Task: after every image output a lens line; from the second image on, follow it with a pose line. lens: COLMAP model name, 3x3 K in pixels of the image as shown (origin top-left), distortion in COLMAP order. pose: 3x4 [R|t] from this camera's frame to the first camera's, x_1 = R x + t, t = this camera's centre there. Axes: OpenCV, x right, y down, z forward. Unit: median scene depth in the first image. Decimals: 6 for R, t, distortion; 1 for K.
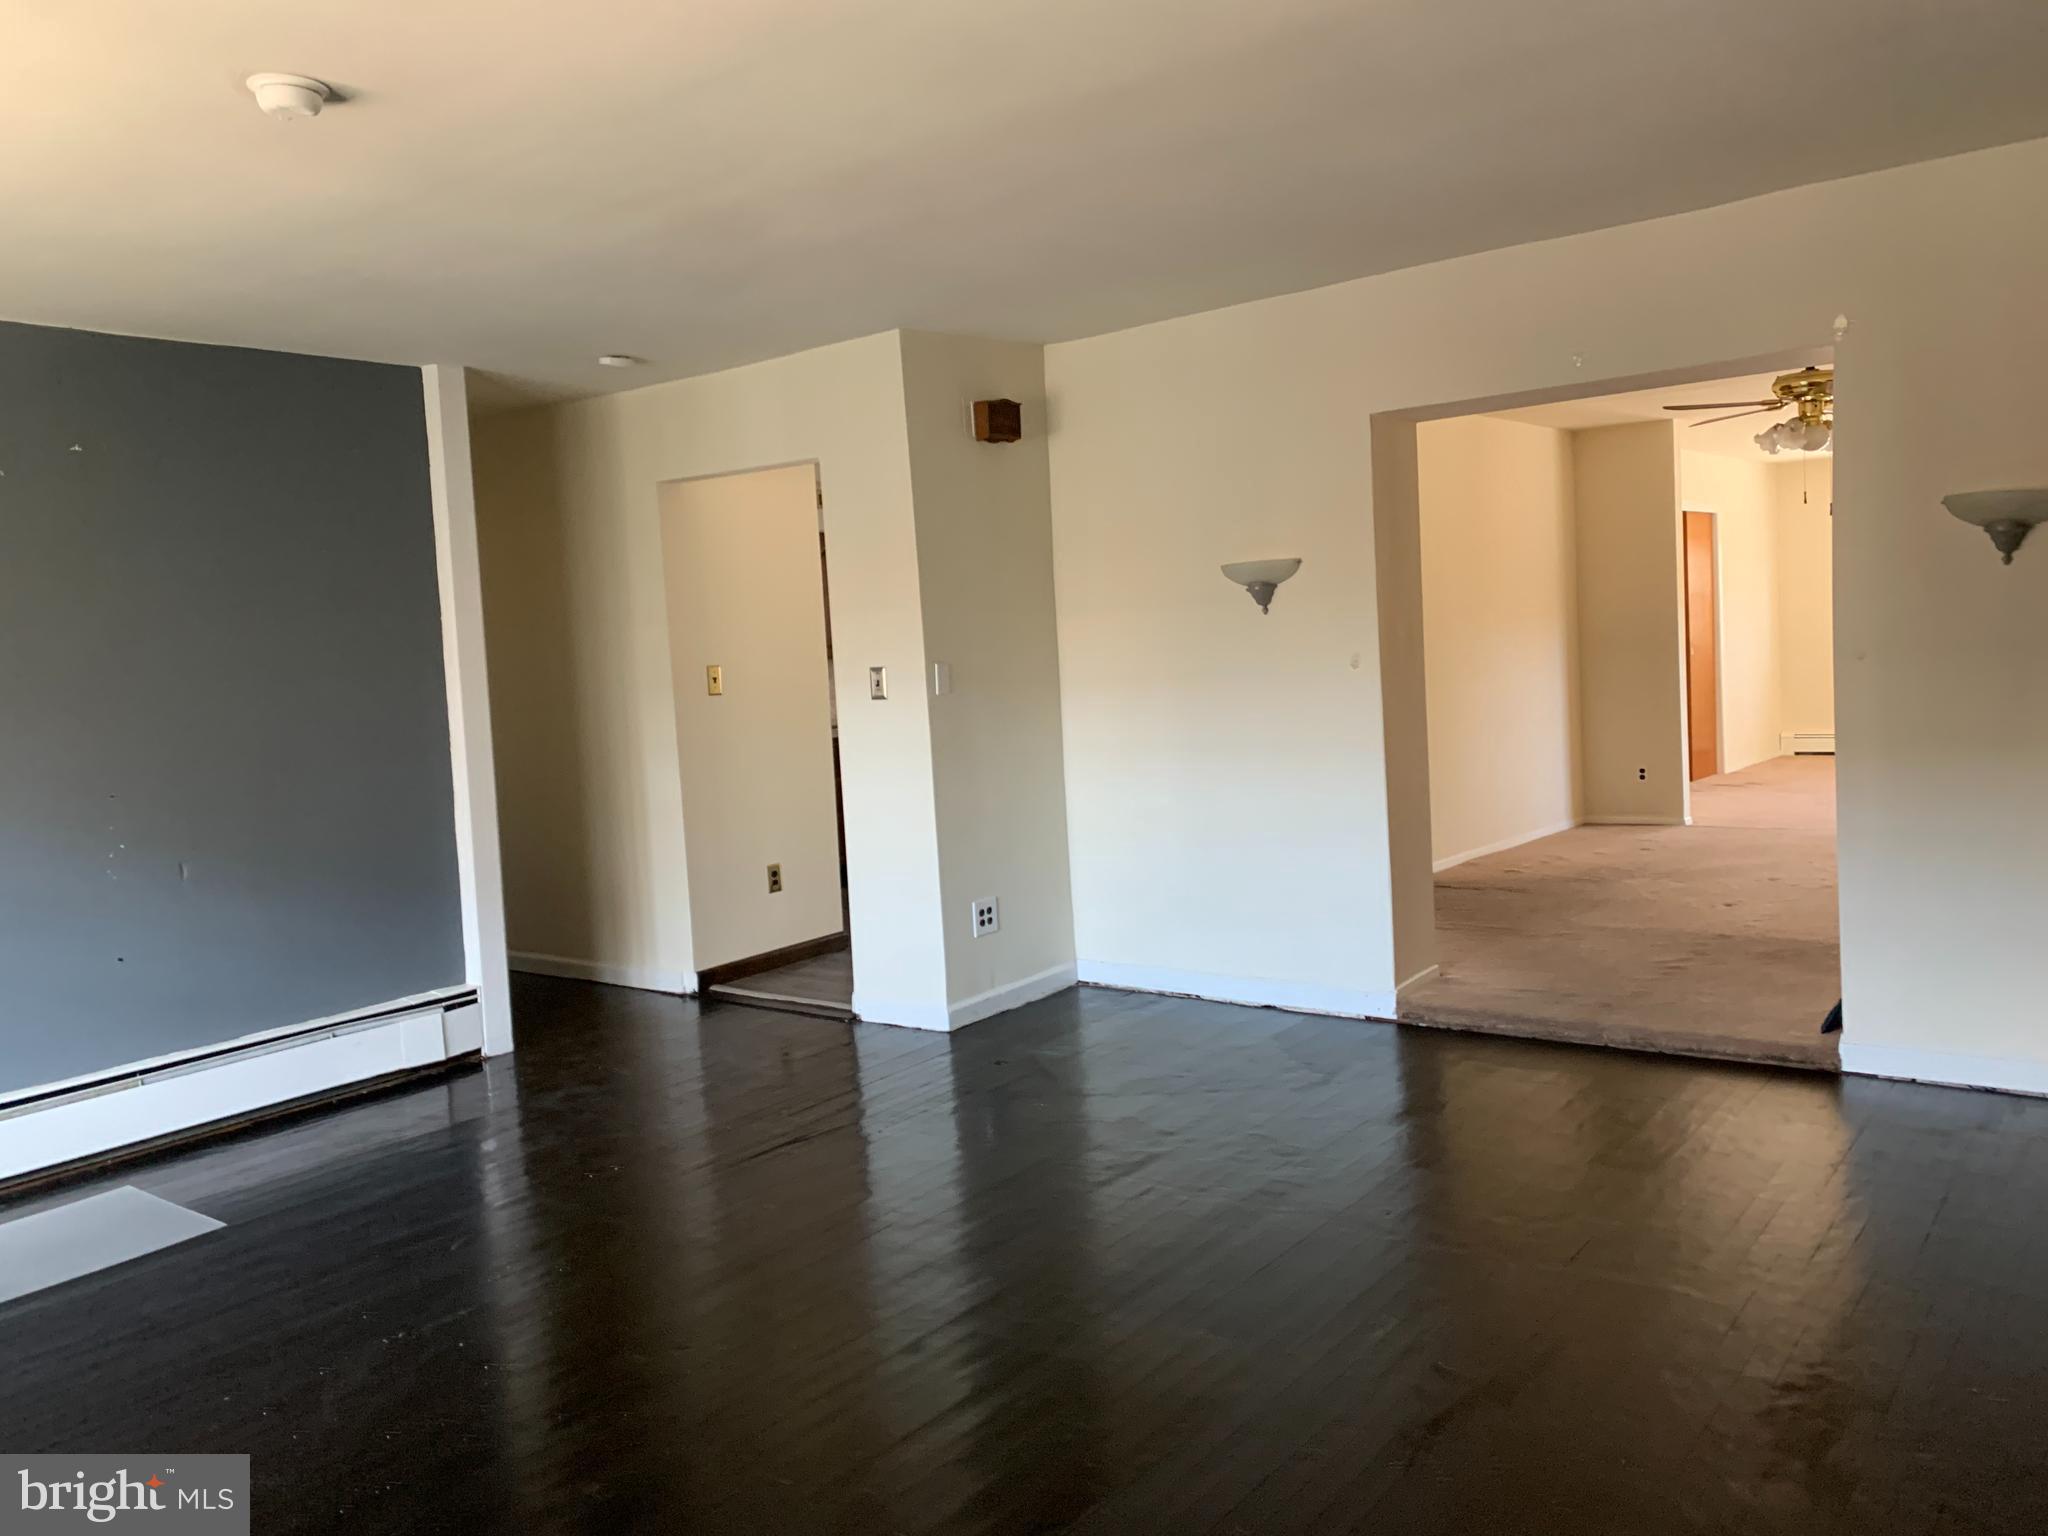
lens RADIAL K [[1596.2, 0, 1026.1], [0, 1596.2, 756.6], [0, 0, 1]] dist [0.084905, -0.085849]
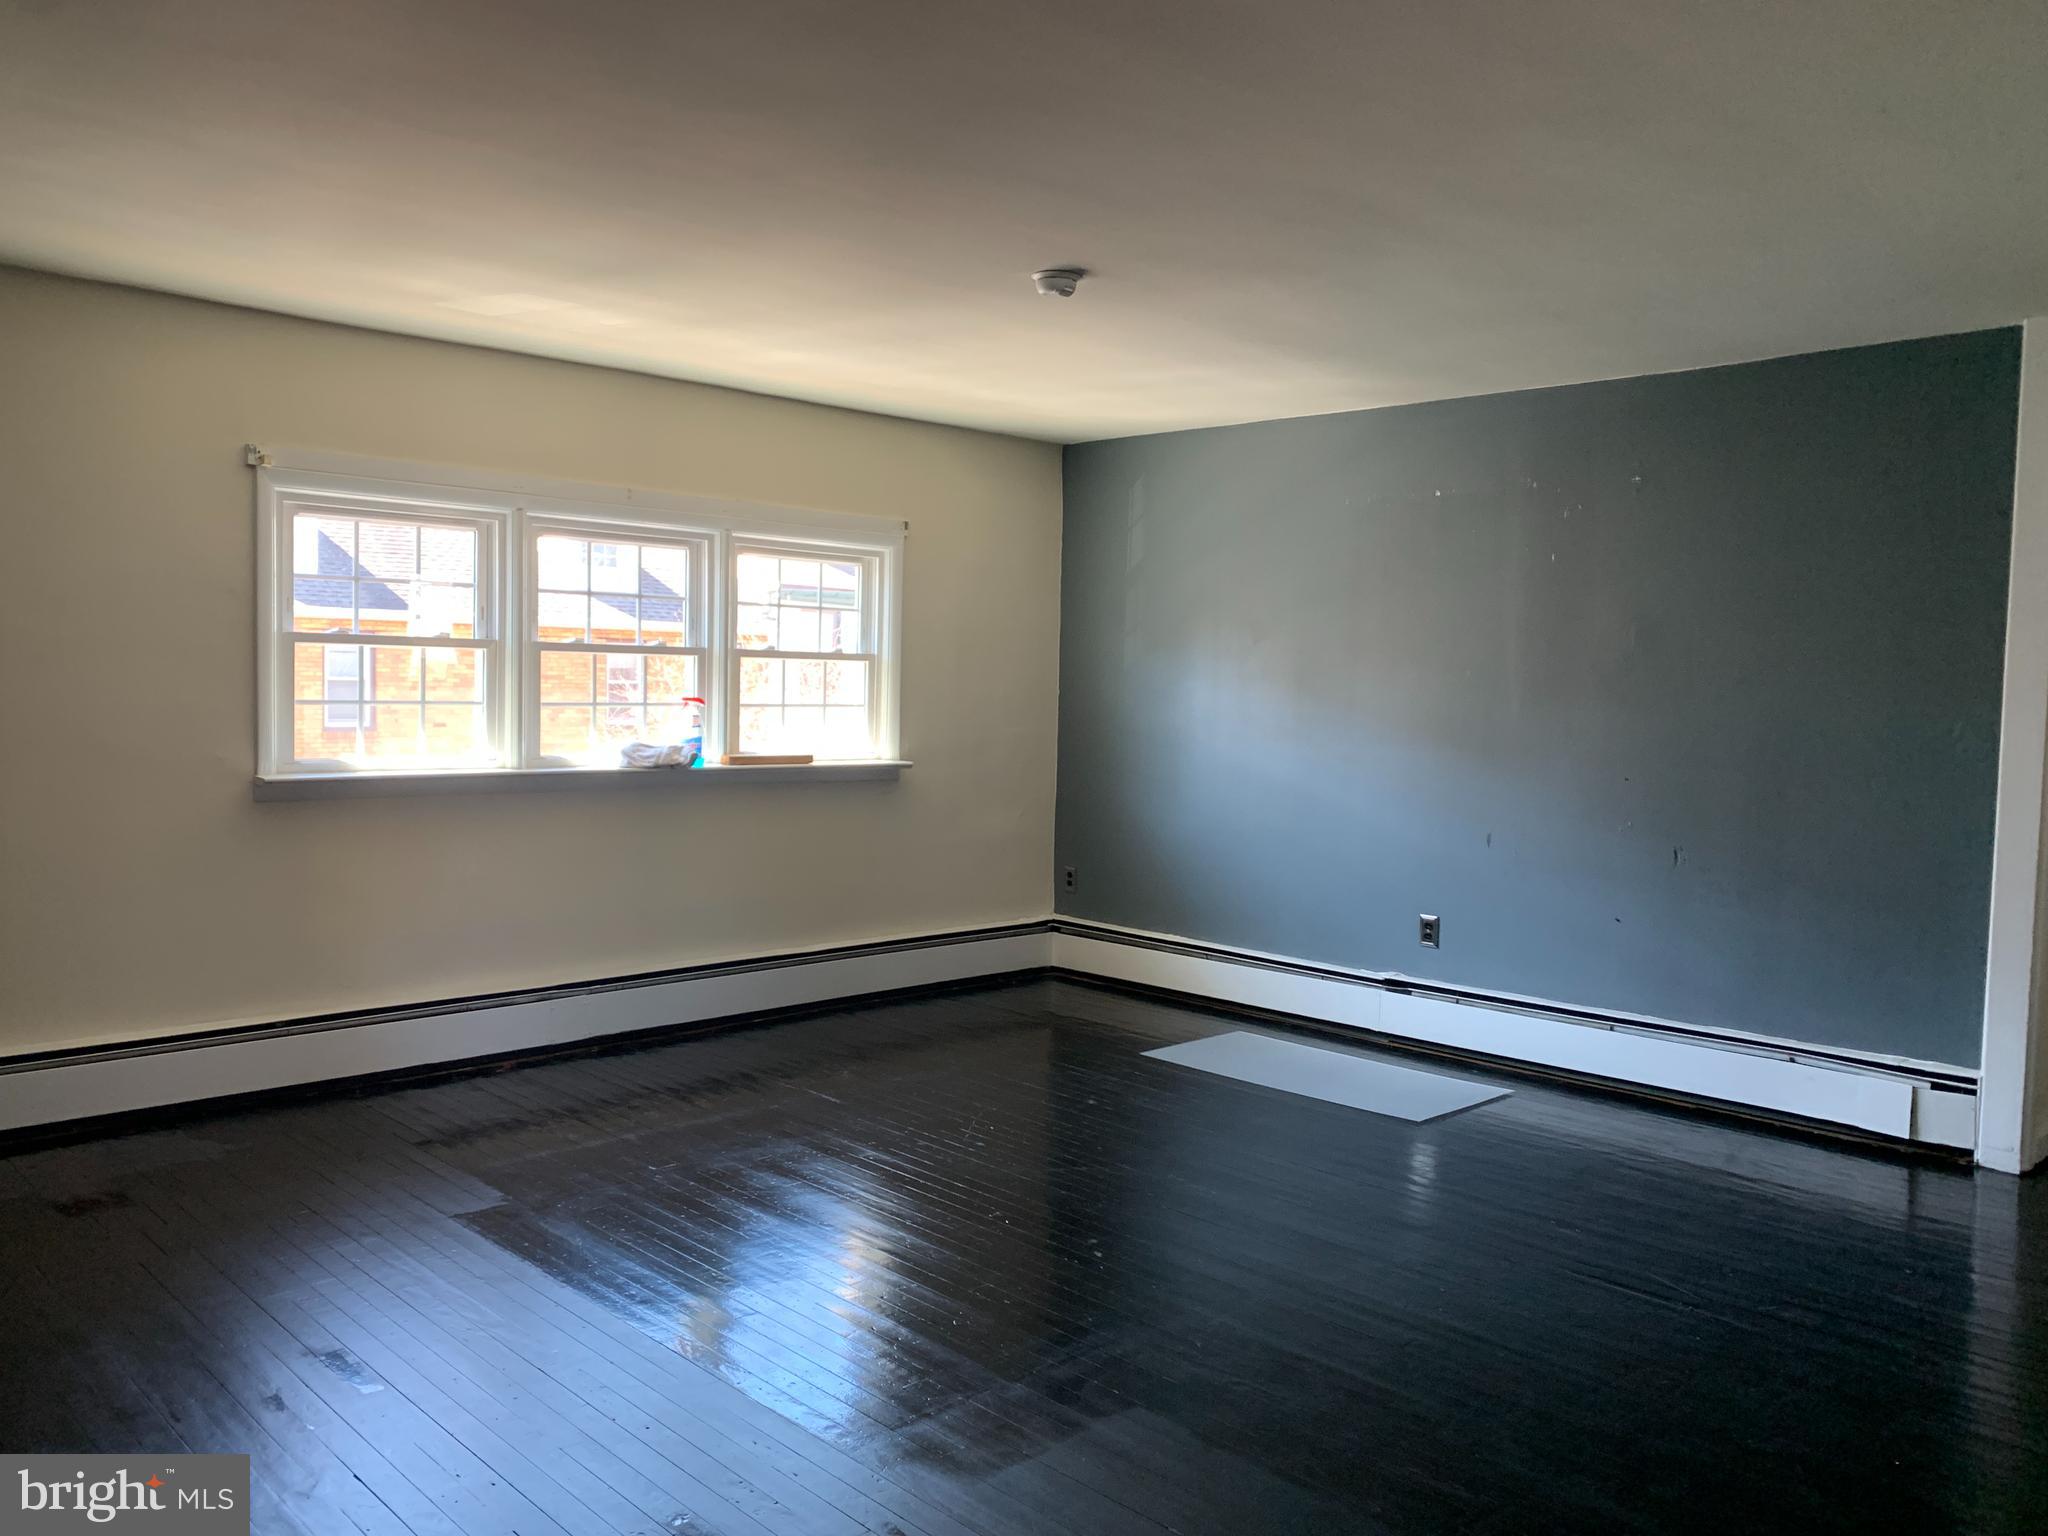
lens RADIAL K [[1596.2, 0, 1026.1], [0, 1596.2, 756.6], [0, 0, 1]] dist [0.084905, -0.085849]
pose [[-0.131864, 0.101630, -0.986044, 0.539271], [-0.086087, 0.989798, 0.113530, -0.073228], [0.987523, 0.099856, -0.121770, 0.619758]]
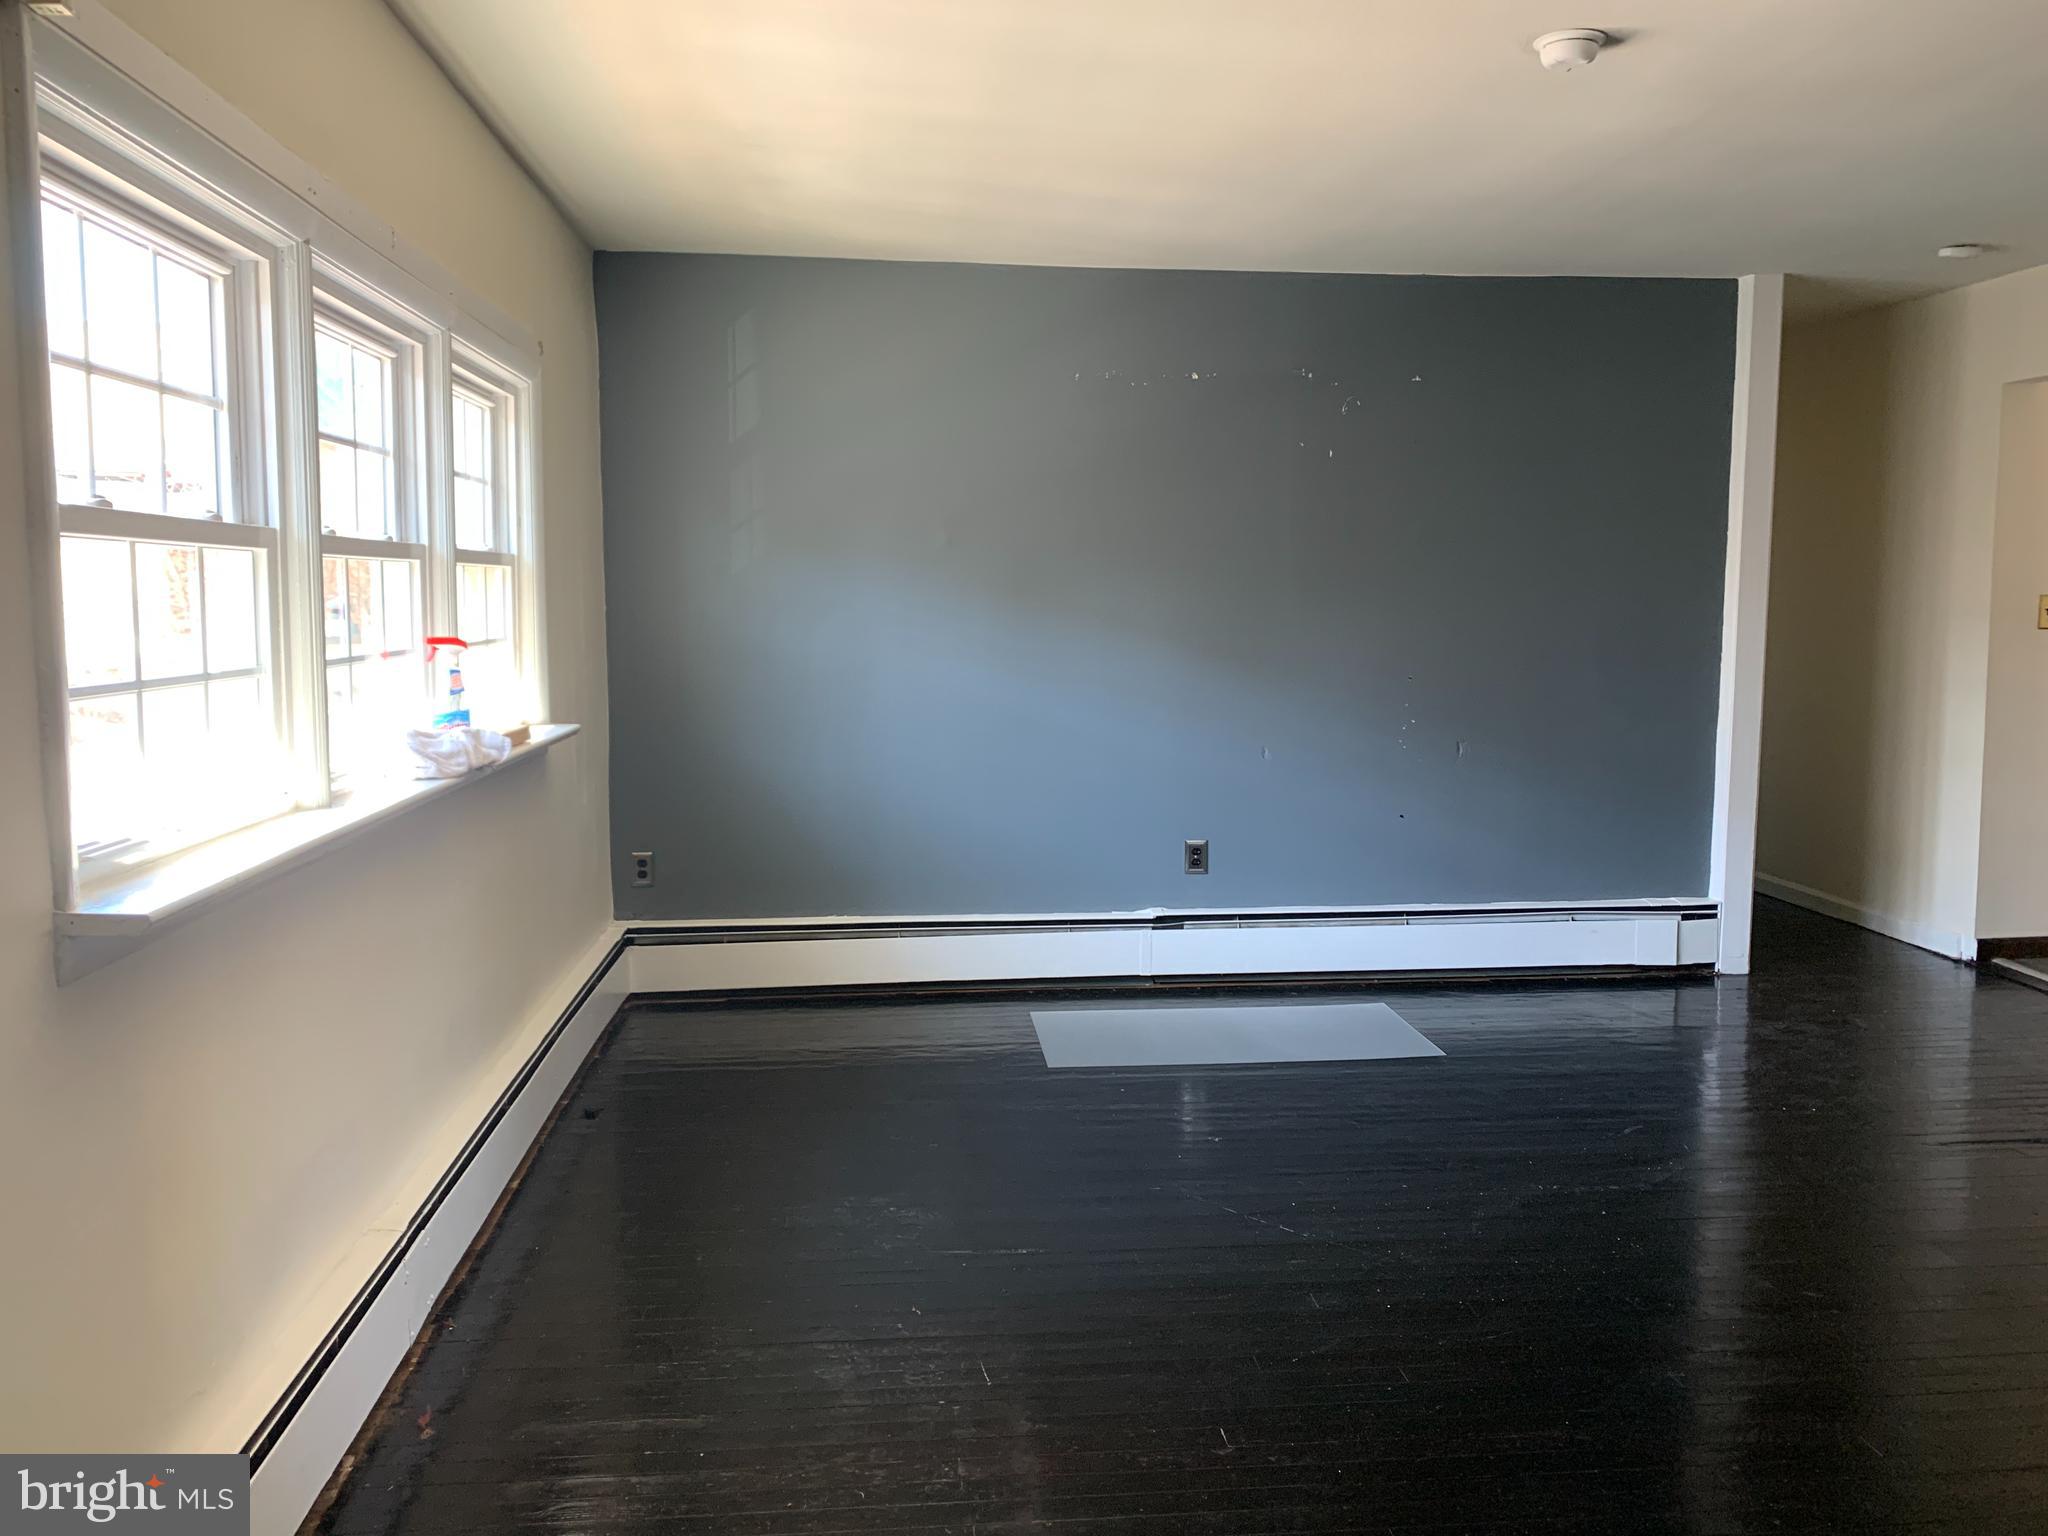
lens RADIAL K [[1596.2, 0, 1026.1], [0, 1596.2, 756.6], [0, 0, 1]] dist [0.084905, -0.085849]
pose [[0.693385, 0.132051, -0.708364, 0.063235], [-0.093672, 0.991241, 0.093093, -0.000560], [0.714453, 0.001805, 0.699681, -0.012249]]
